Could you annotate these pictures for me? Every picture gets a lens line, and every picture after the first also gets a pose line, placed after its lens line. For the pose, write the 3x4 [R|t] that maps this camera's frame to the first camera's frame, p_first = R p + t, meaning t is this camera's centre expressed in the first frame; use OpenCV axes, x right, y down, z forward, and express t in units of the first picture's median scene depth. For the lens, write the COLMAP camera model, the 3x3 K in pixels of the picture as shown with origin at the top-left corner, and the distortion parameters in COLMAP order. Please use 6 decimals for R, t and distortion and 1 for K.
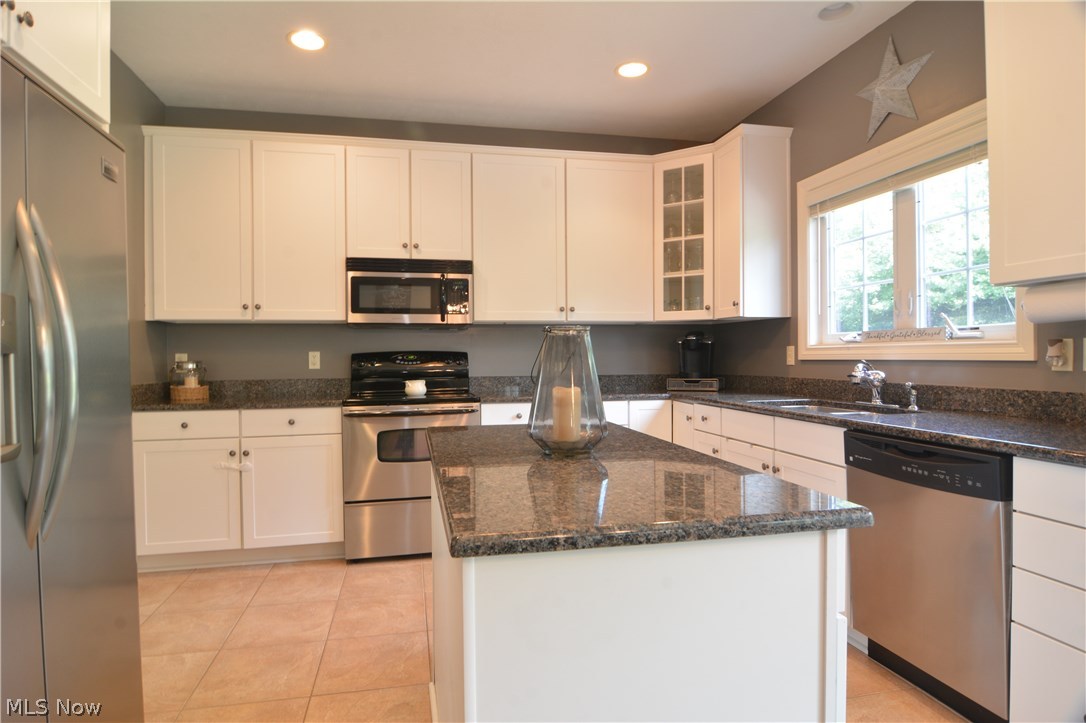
lens RADIAL K [[582.4, 0, 541.3], [0, 582.4, 359.4], [0, 0, 1]] dist [-0.035935, -0.001010]
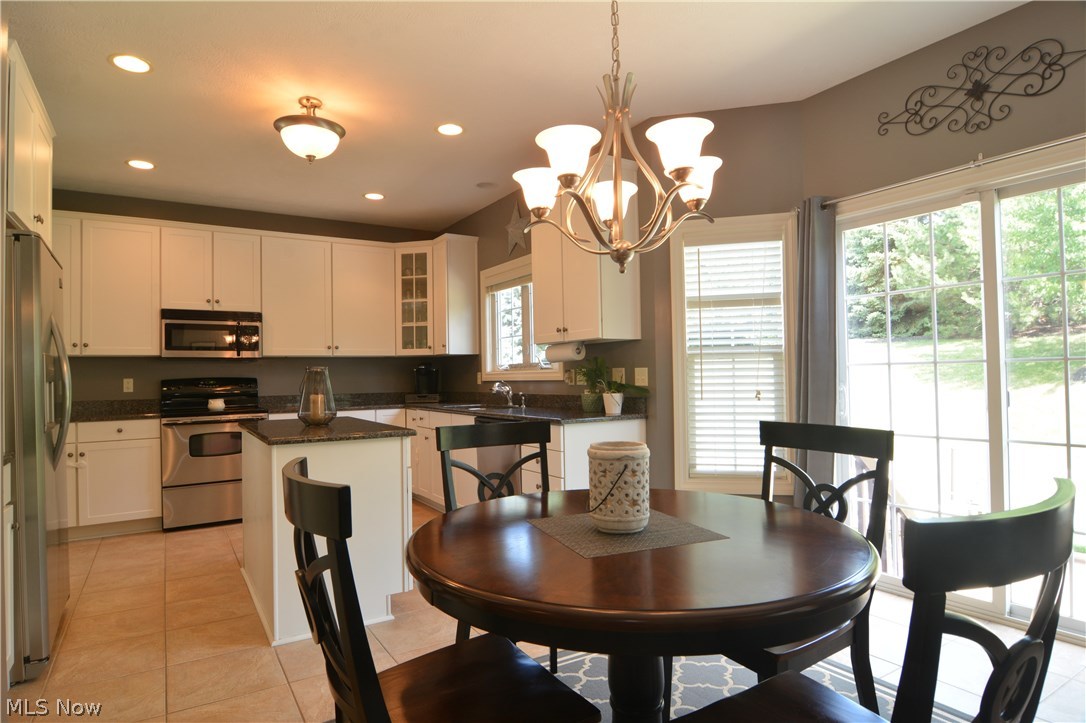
lens RADIAL K [[602.3, 0, 534.2], [0, 602.3, 365.3], [0, 0, 1]] dist [-0.016235, -0.000749]
pose [[0.946341, -0.003008, 0.323157, 0.037343], [0.011827, 0.999609, -0.025330, 0.001346], [-0.322955, 0.027793, 0.946006, -0.598385]]
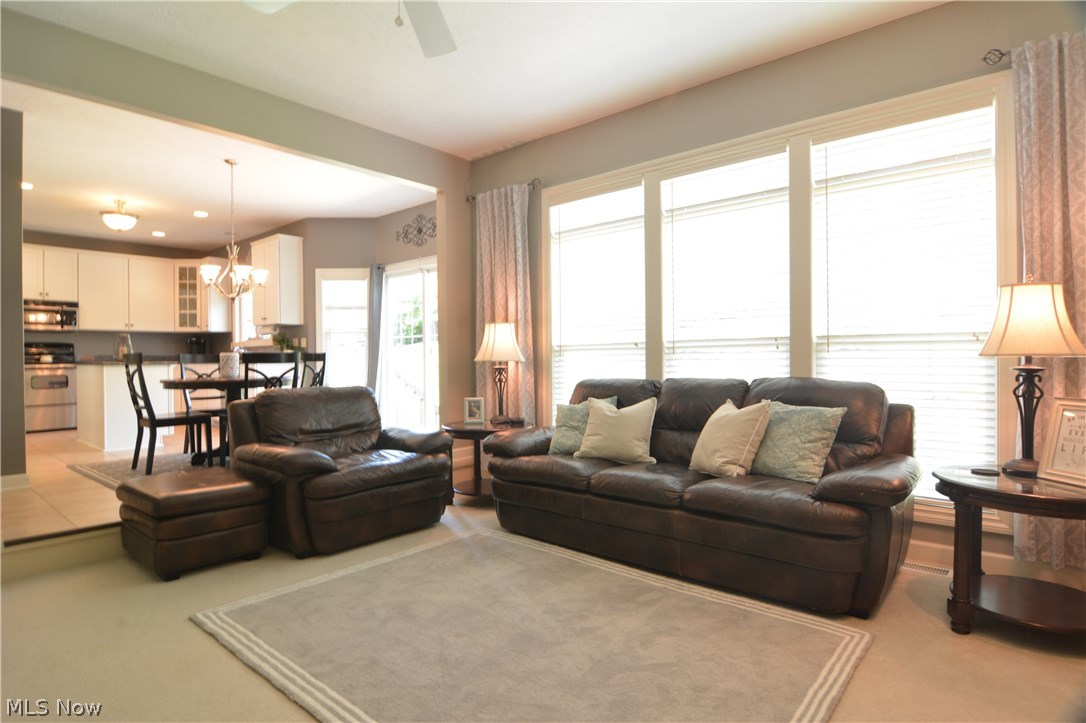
lens RADIAL K [[582.4, 0, 542.6], [0, 582.4, 364.1], [0, 0, 1]] dist [-0.035935, -0.001010]
pose [[0.800152, -0.003269, 0.599788, -0.002050], [0.005280, 0.999985, -0.001593, 0.081813], [-0.599774, 0.004441, 0.800157, -1.840961]]
